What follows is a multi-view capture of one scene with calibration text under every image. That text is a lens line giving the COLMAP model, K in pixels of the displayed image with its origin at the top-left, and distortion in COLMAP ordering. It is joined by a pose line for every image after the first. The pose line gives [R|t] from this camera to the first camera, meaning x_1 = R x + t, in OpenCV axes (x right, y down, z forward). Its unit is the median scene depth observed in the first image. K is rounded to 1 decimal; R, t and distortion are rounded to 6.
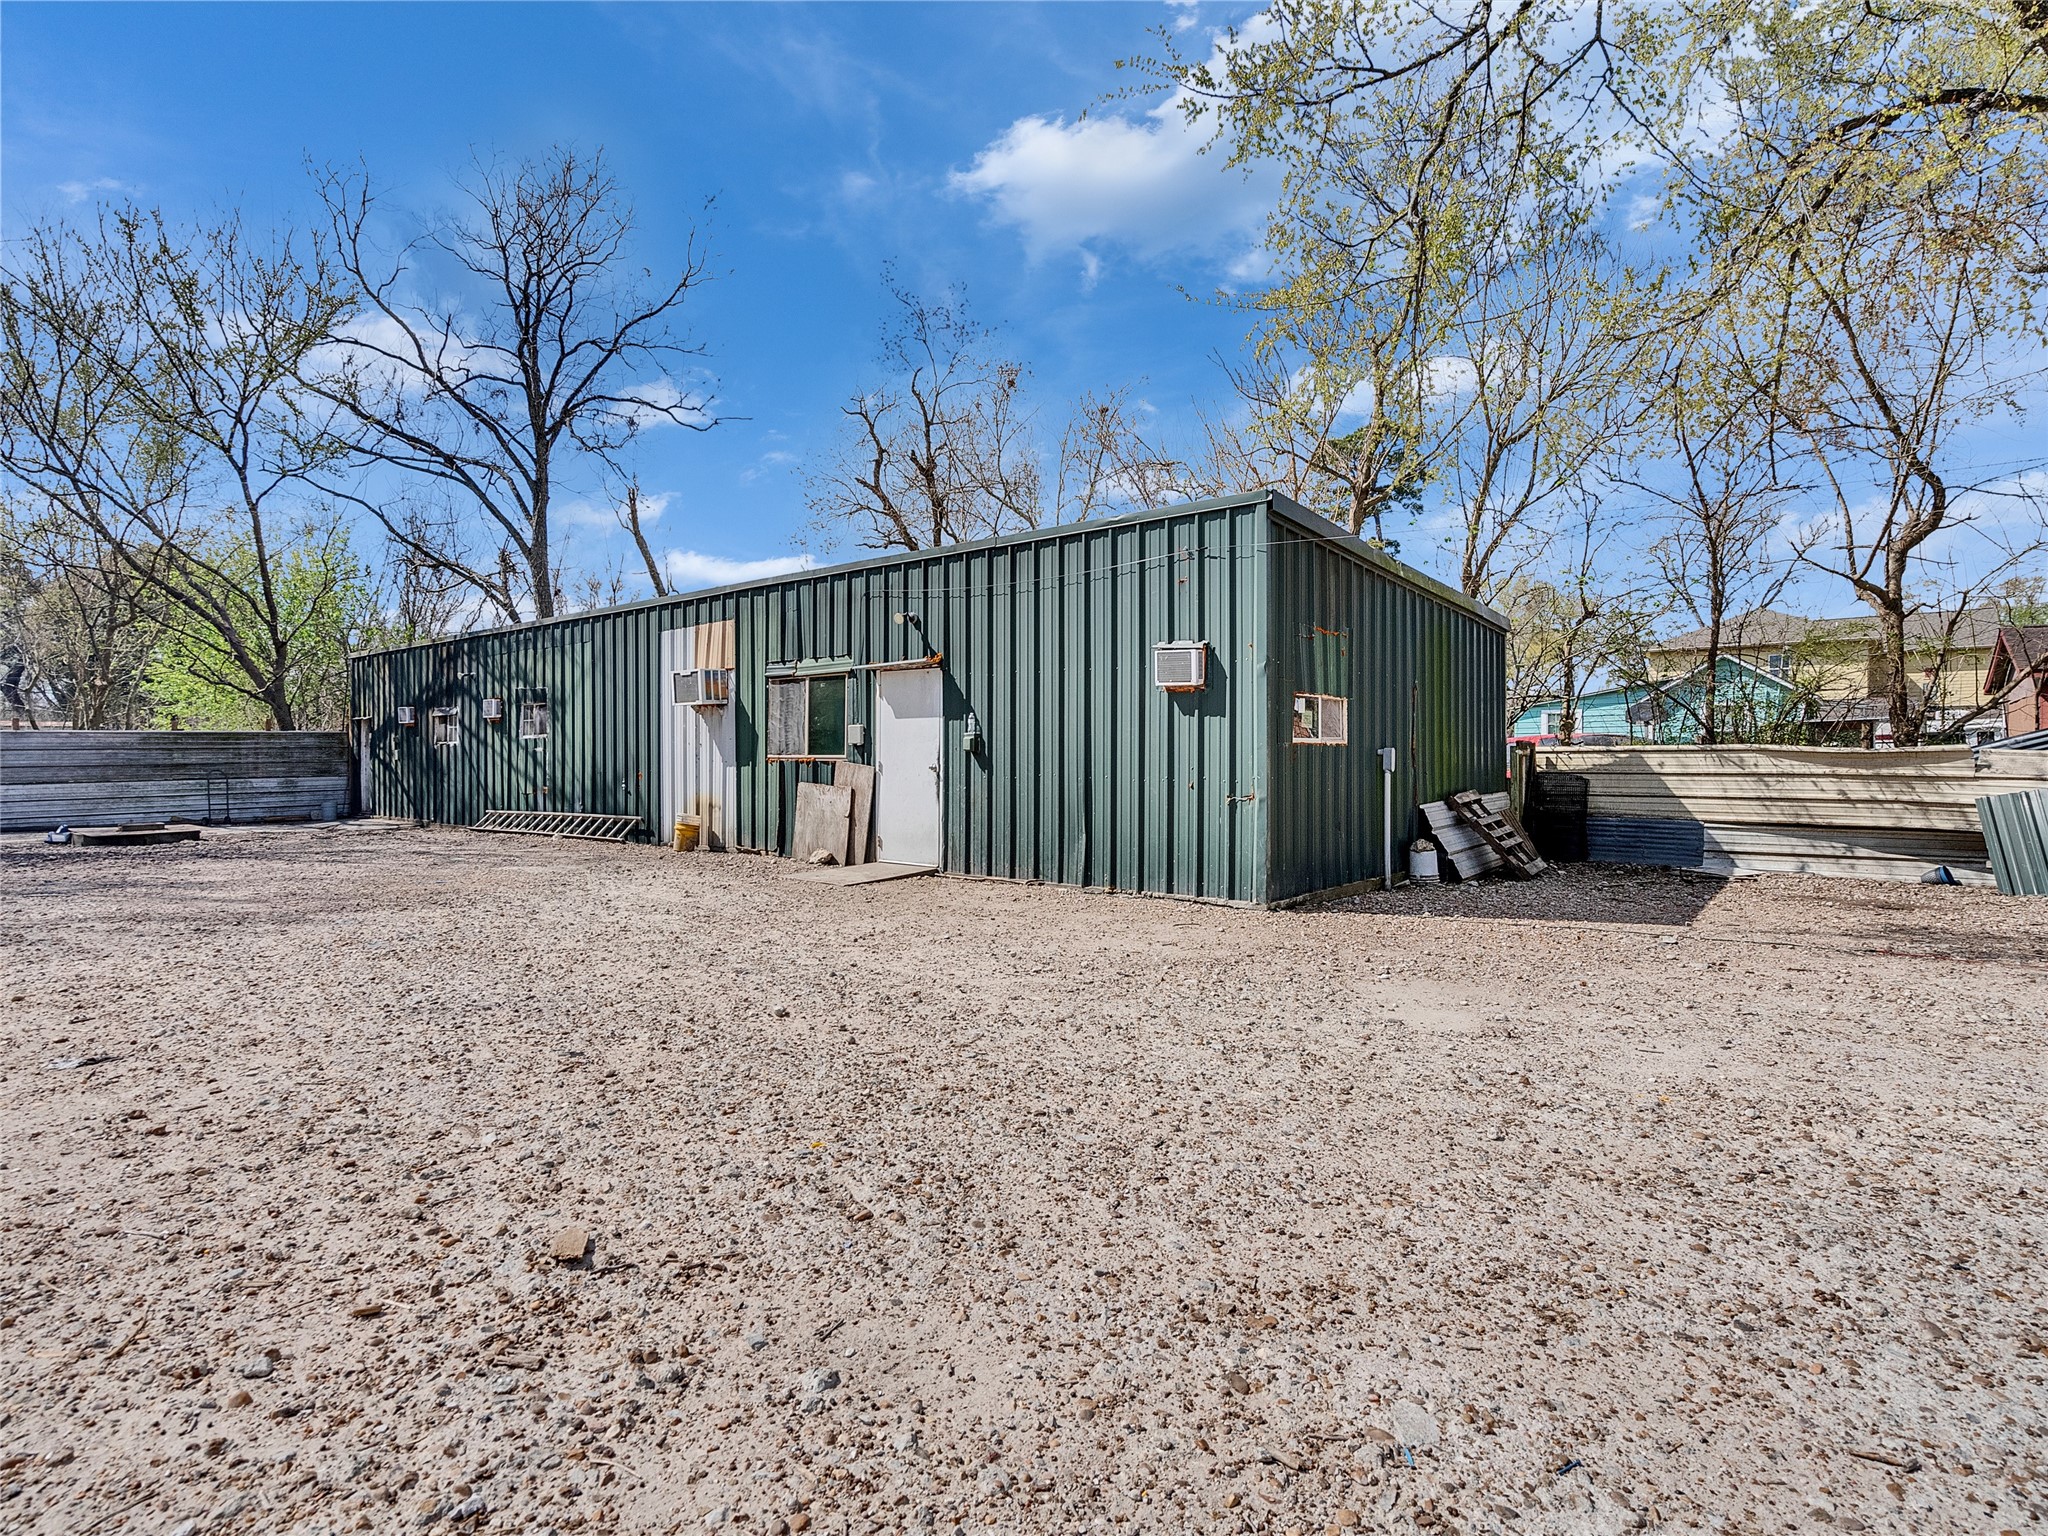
lens RADIAL K [[1044.7, 0, 1013.1], [0, 1044.7, 752.0], [0, 0, 1]] dist [-0.005380, 0.001570]
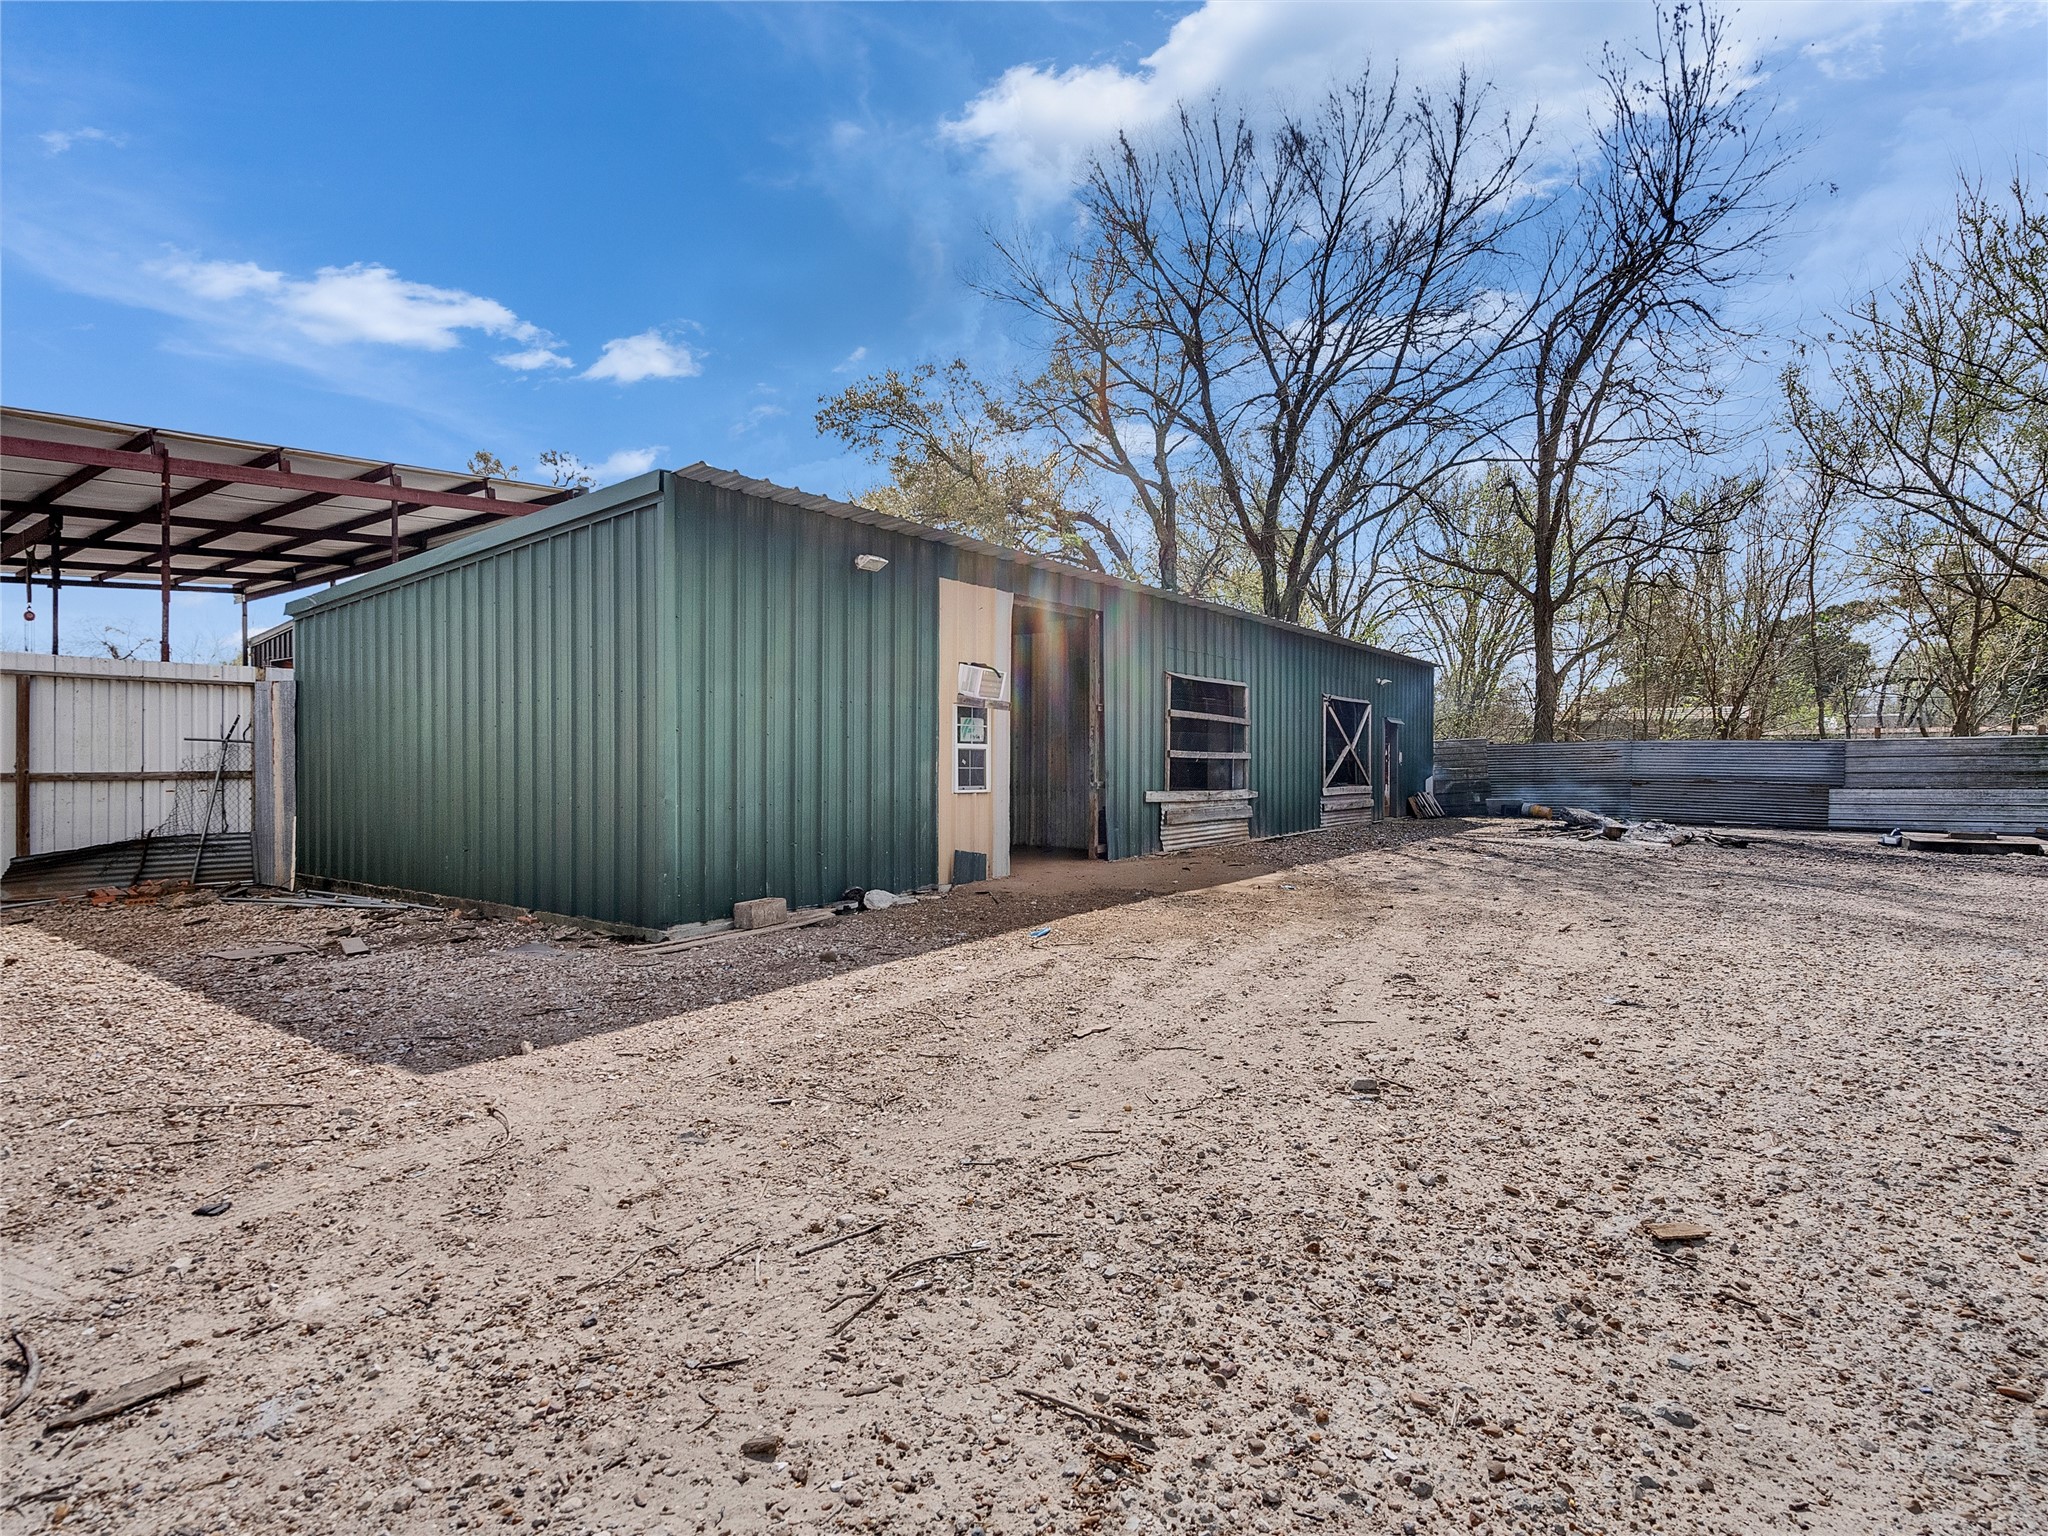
lens RADIAL K [[1044.7, 0, 1006.1], [0, 1044.7, 786.8], [0, 0, 1]] dist [-0.005380, 0.001570]
pose [[0.060217, 0.028660, -0.997774, 0.414943], [0.000484, 0.999587, 0.028742, -0.013205], [0.998185, -0.002214, 0.060179, 0.168112]]
